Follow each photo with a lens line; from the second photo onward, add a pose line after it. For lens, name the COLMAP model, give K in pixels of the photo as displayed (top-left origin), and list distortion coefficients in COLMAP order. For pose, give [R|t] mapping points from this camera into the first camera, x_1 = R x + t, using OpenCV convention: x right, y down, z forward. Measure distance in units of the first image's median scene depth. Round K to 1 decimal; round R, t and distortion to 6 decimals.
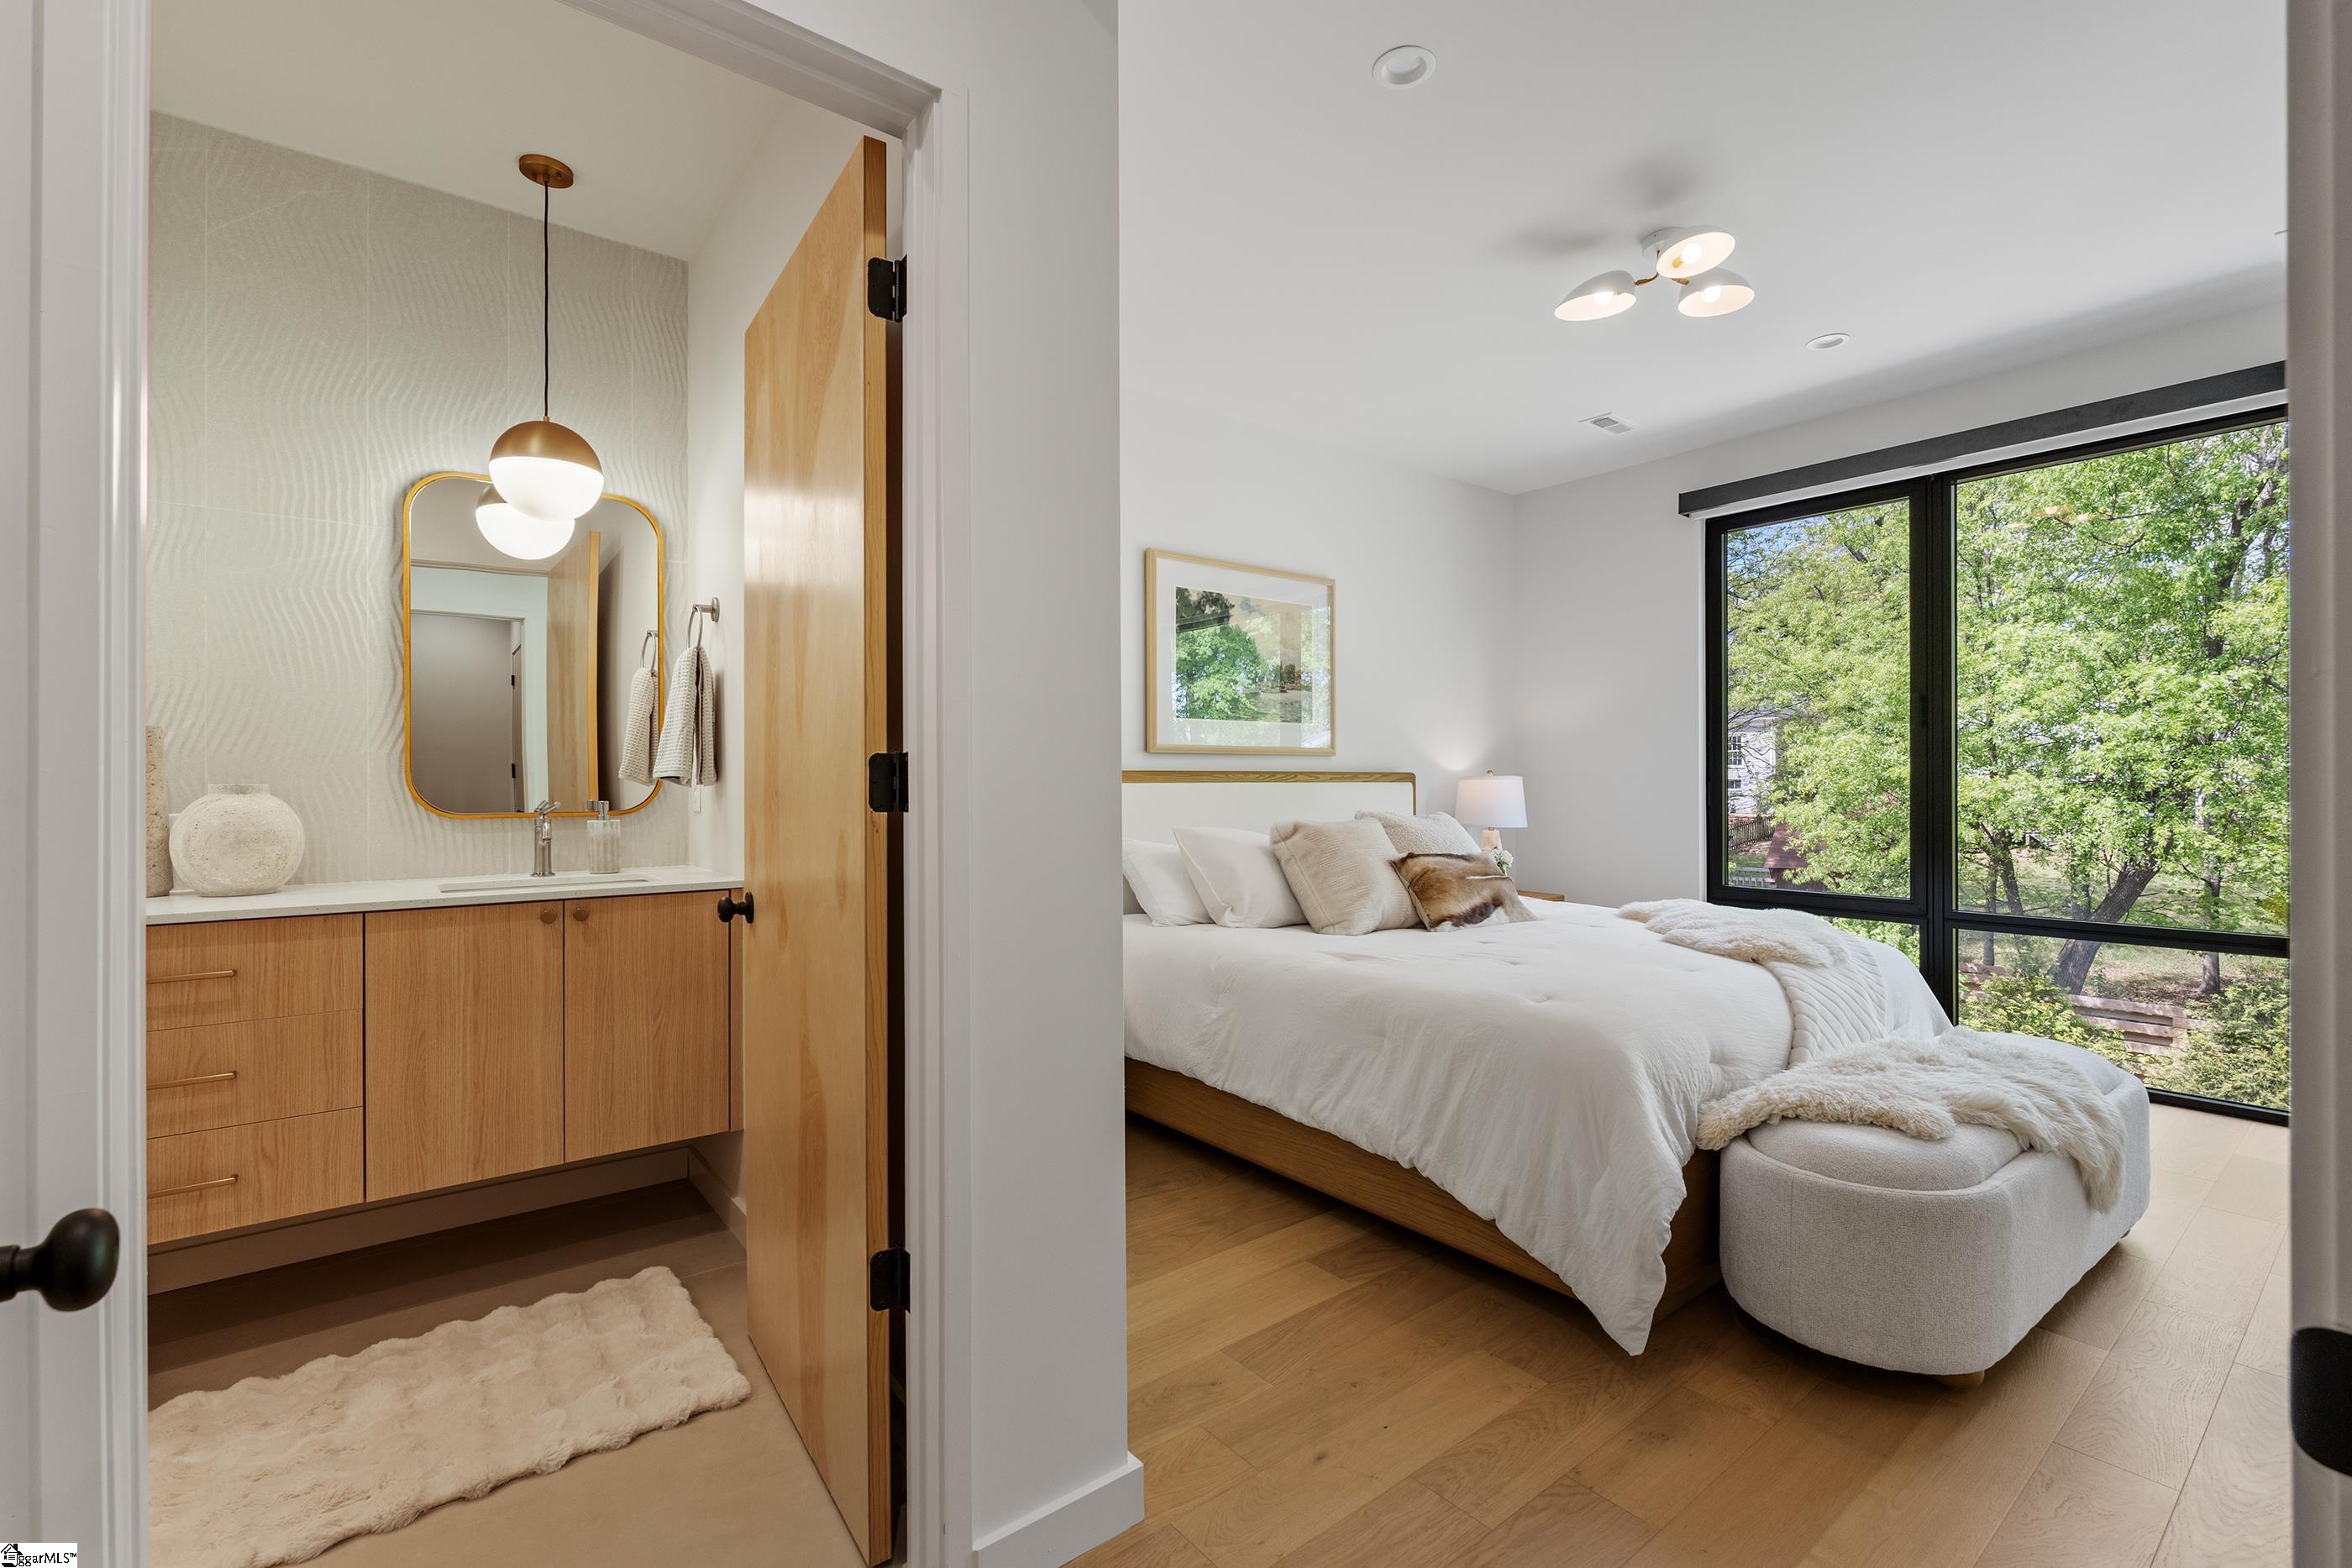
lens RADIAL K [[1014.8, 0, 1175.4], [0, 1014.8, 784.8], [0, 0, 1]] dist [-0.006590, 0.001025]
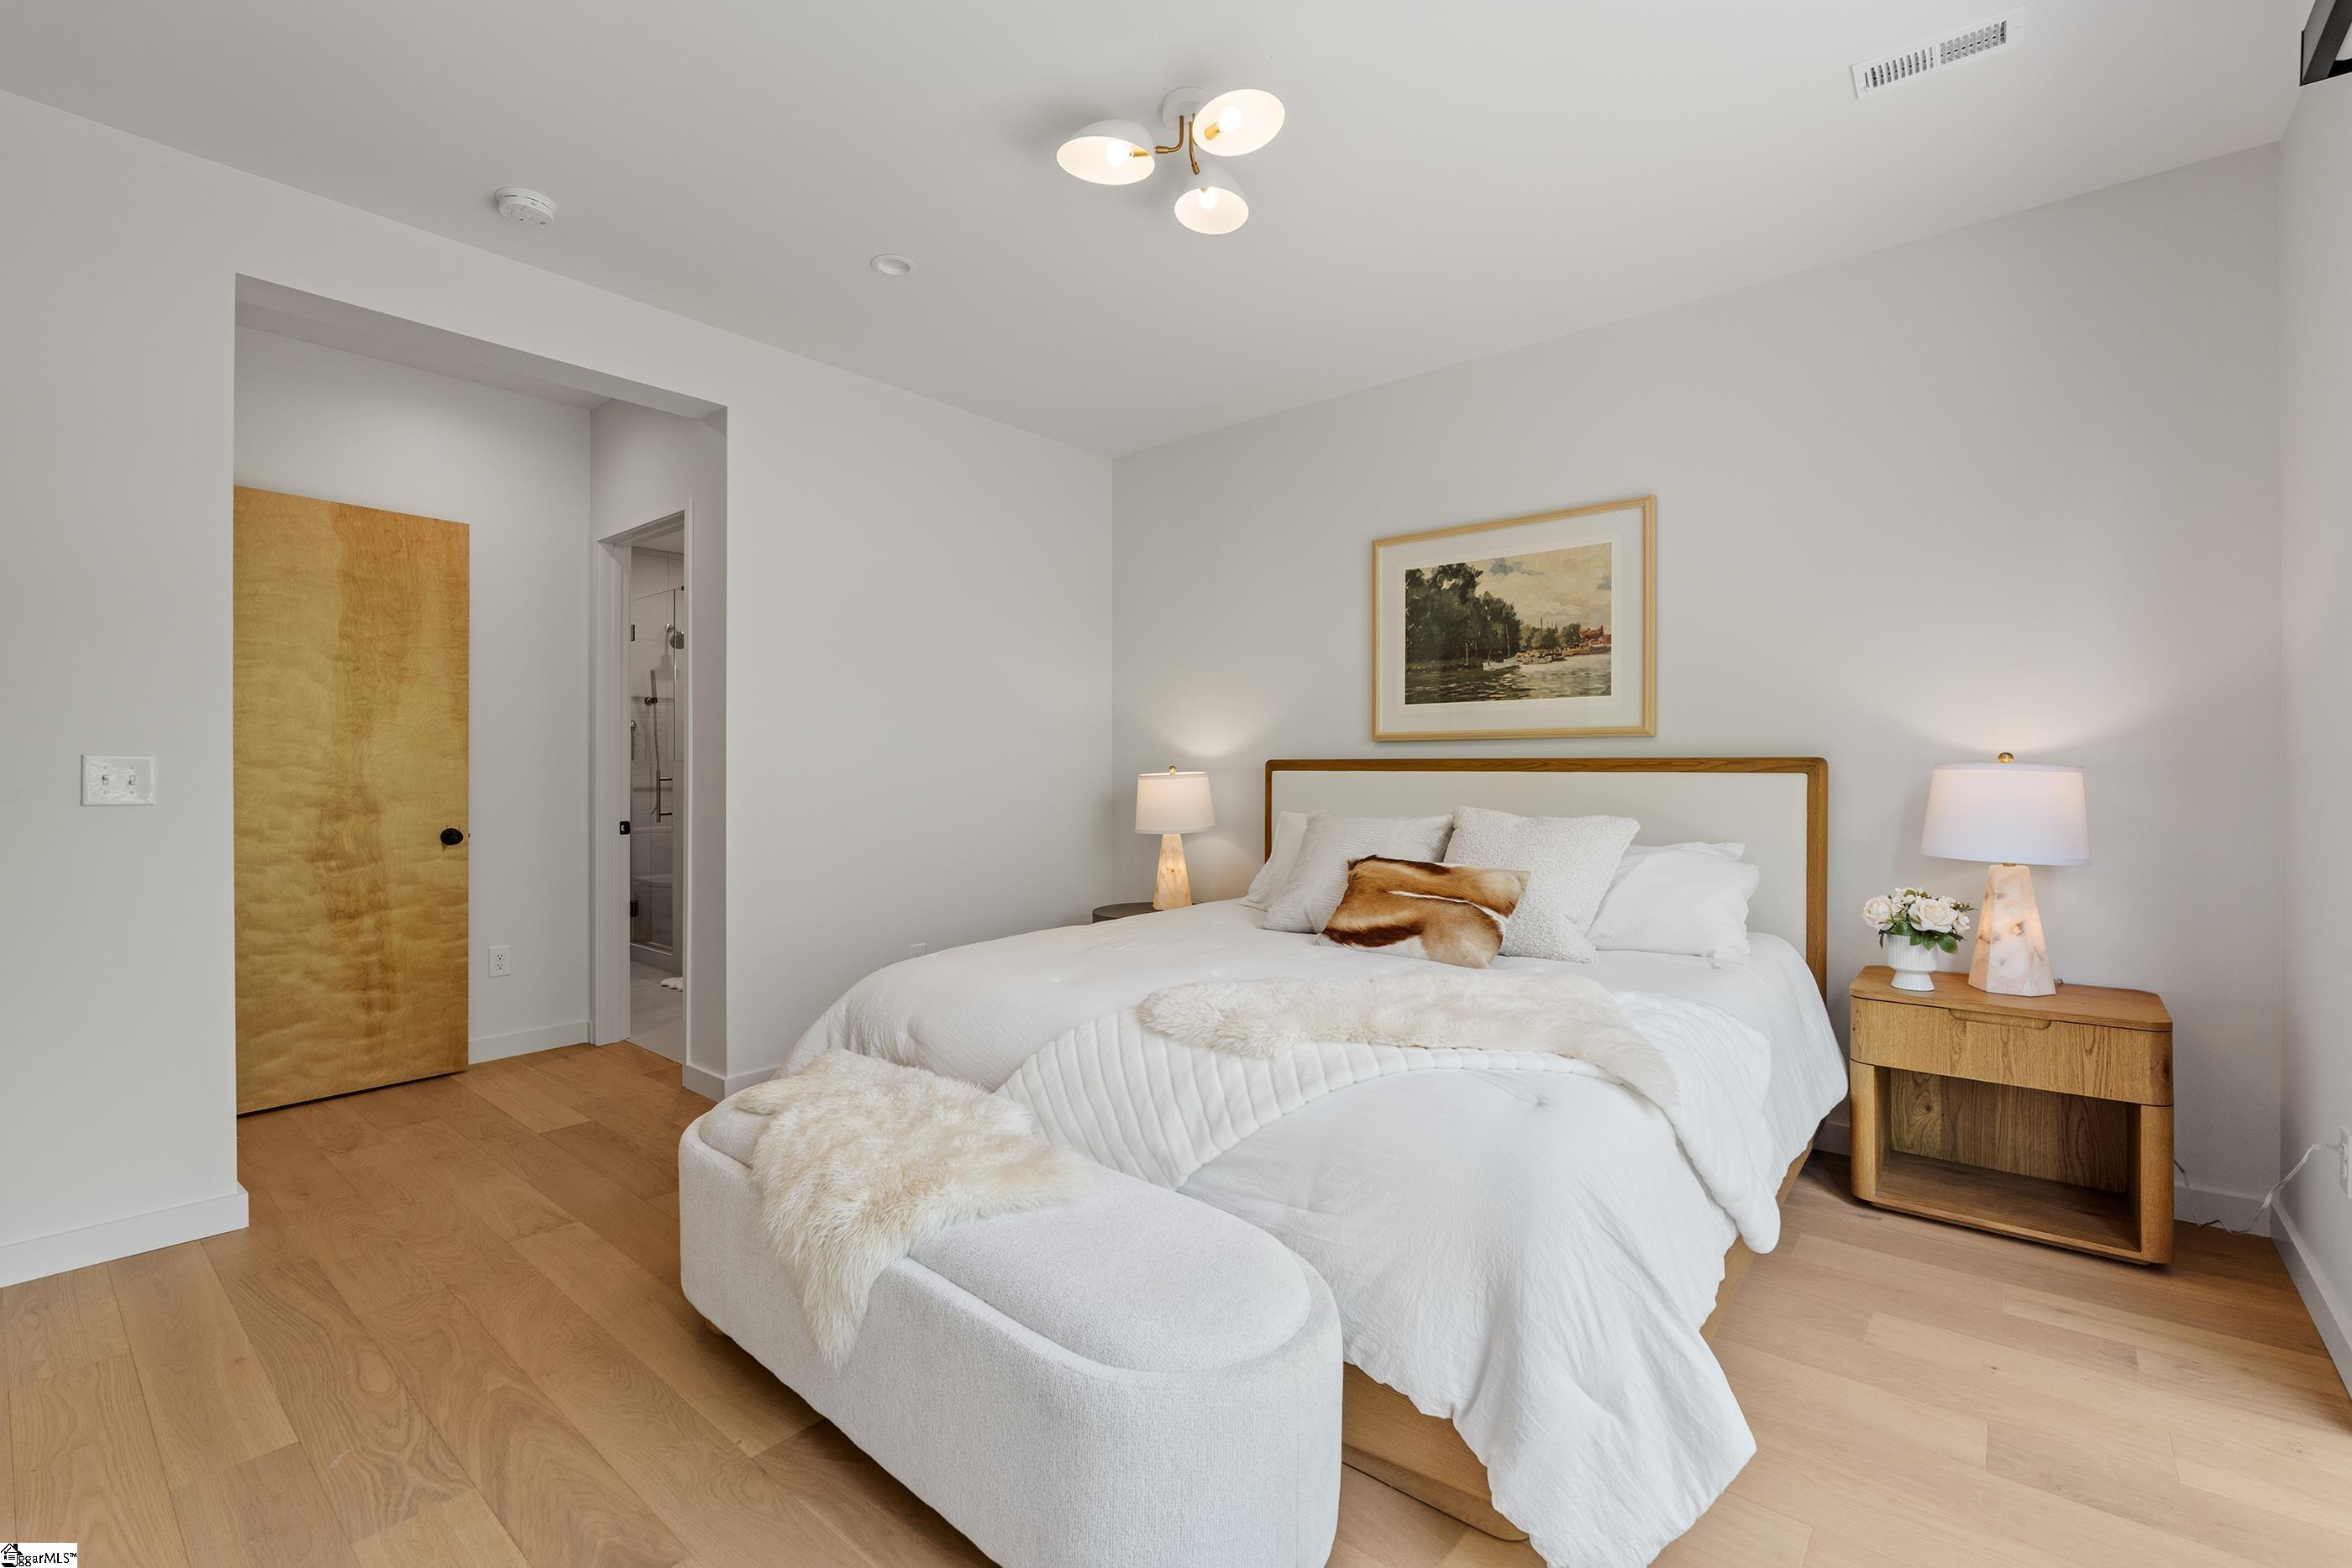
lens RADIAL K [[1014.8, 0, 1175.4], [0, 1014.8, 784.8], [0, 0, 1]] dist [-0.006590, 0.001025]
pose [[0.210705, 0.019715, -0.977351, 1.498587], [-0.007944, 0.999798, 0.018455, -0.009187], [0.977517, 0.003875, 0.210819, 0.957423]]
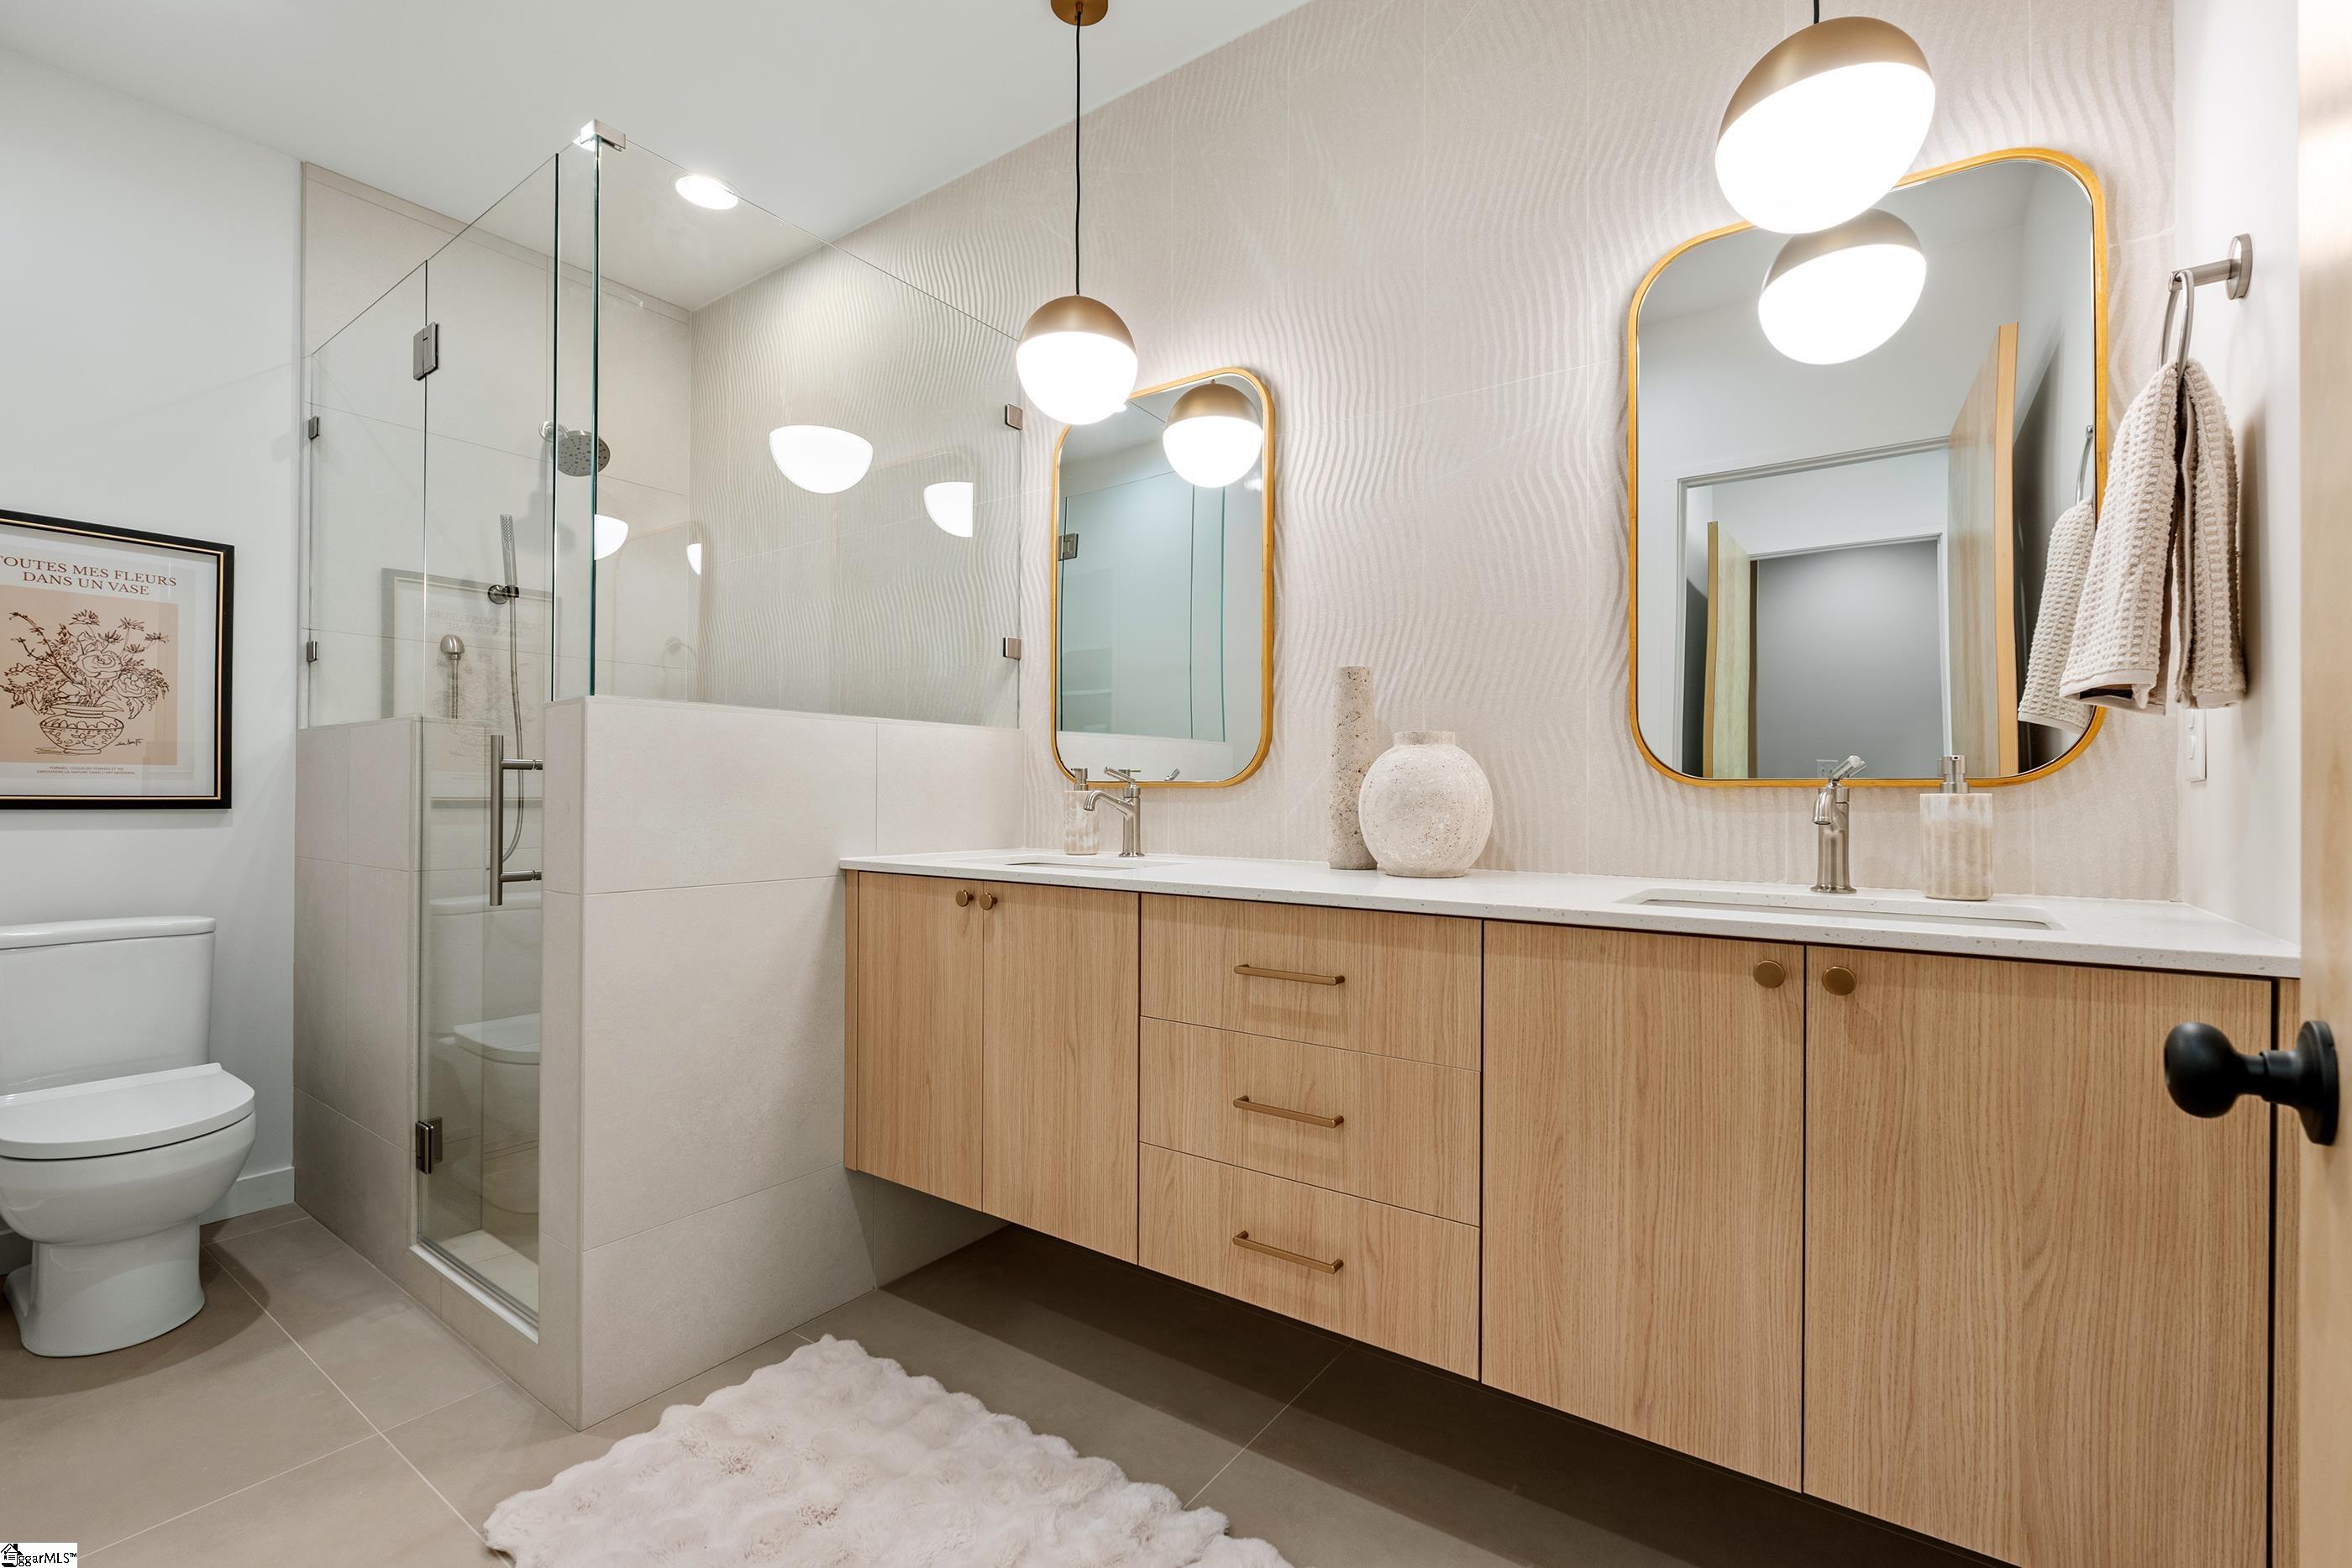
lens RADIAL K [[1014.8, 0, 1175.4], [0, 1014.8, 784.8], [0, 0, 1]] dist [-0.006590, 0.001025]
pose [[0.284446, -0.002227, -0.958689, -0.214775], [-0.007672, 0.999960, -0.004599, 0.040136], [0.958661, 0.008663, 0.284418, 0.541298]]
